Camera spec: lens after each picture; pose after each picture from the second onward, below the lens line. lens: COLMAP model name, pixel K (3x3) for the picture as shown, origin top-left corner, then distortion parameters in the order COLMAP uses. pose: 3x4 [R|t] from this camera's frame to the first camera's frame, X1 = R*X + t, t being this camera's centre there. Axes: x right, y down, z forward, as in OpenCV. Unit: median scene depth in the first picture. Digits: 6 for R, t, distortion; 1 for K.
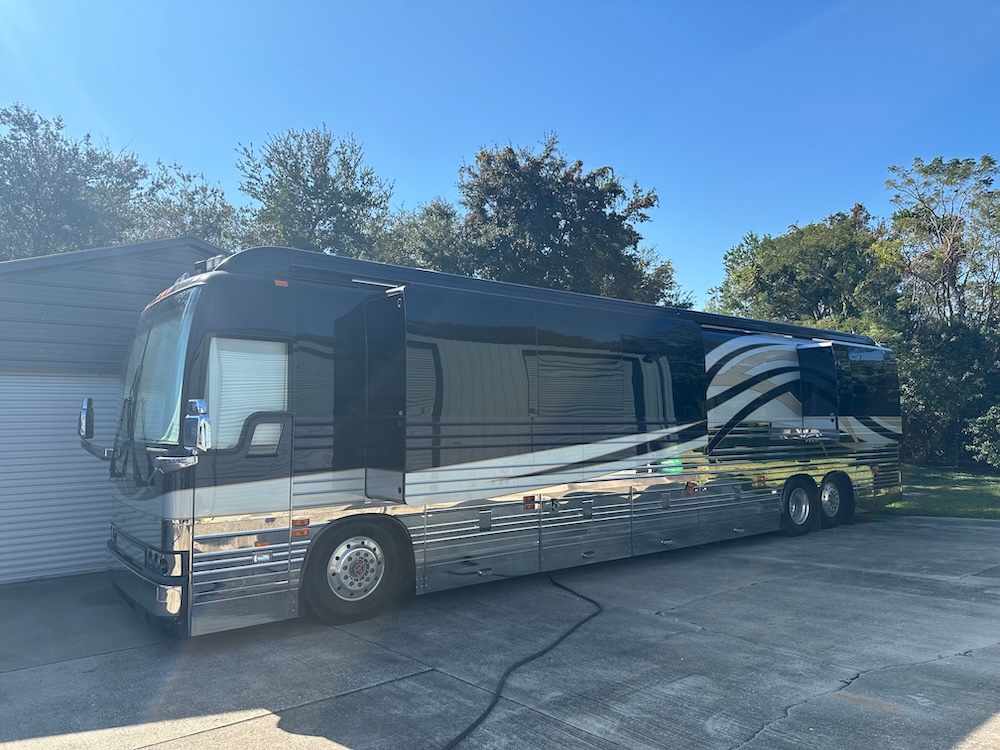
lens RADIAL K [[704.9, 0, 500.0], [0, 704.9, 375.0], [0, 0, 1]] dist [0.032895, -0.000060]
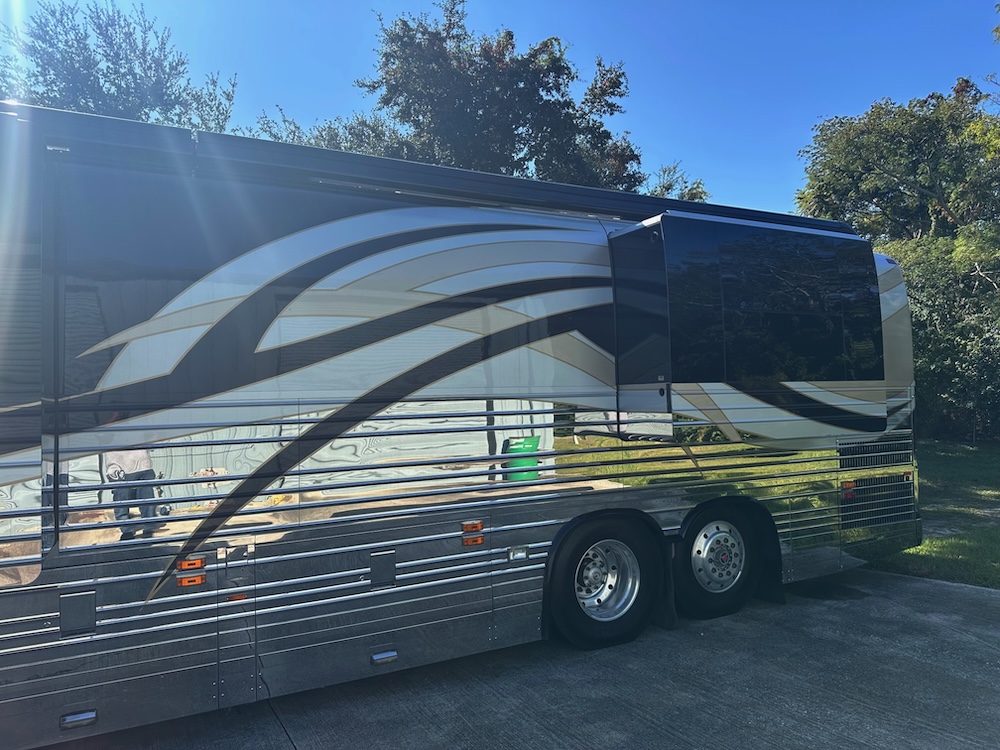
lens RADIAL K [[715.5, 0, 500.0], [0, 715.5, 375.0], [0, 0, 1]] dist [-0.000967, 0.003957]
pose [[0.983822, -0.024127, -0.177517, 0.318589], [0.030920, 0.998888, 0.035600, 0.024283], [0.176461, -0.040513, 0.983474, 0.391656]]
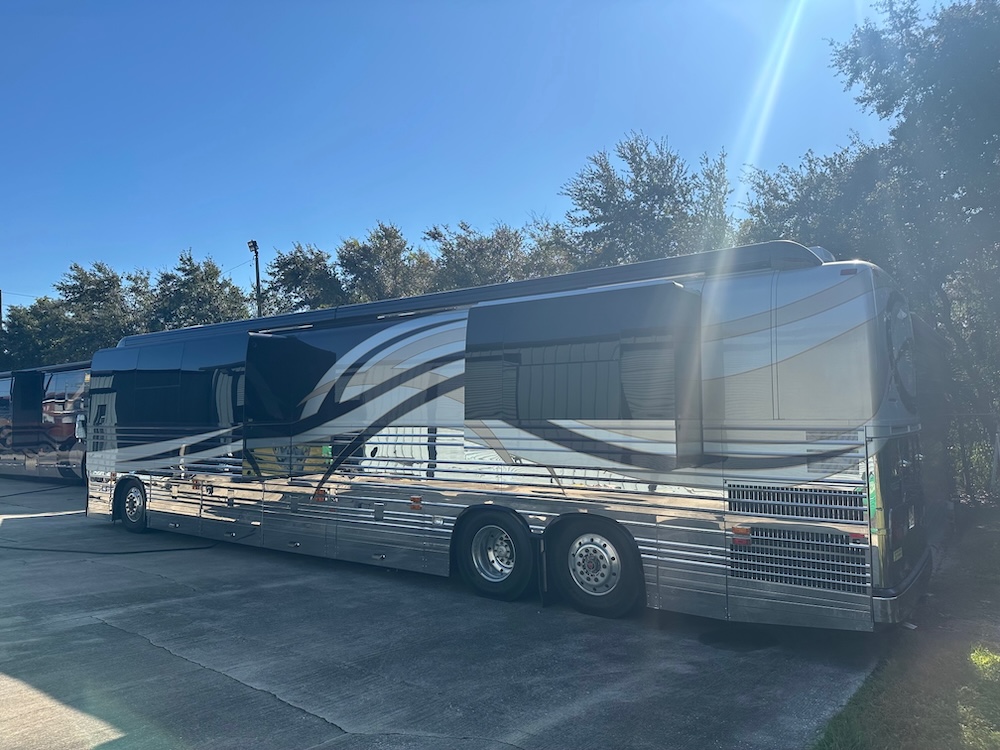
lens RADIAL K [[715.5, 0, 500.0], [0, 715.5, 375.0], [0, 0, 1]] dist [-0.000967, 0.003957]
pose [[0.241928, -0.060435, -0.968410, 0.799481], [0.068291, 0.996644, -0.045136, 0.034986], [0.967888, -0.055214, 0.245243, 0.623581]]
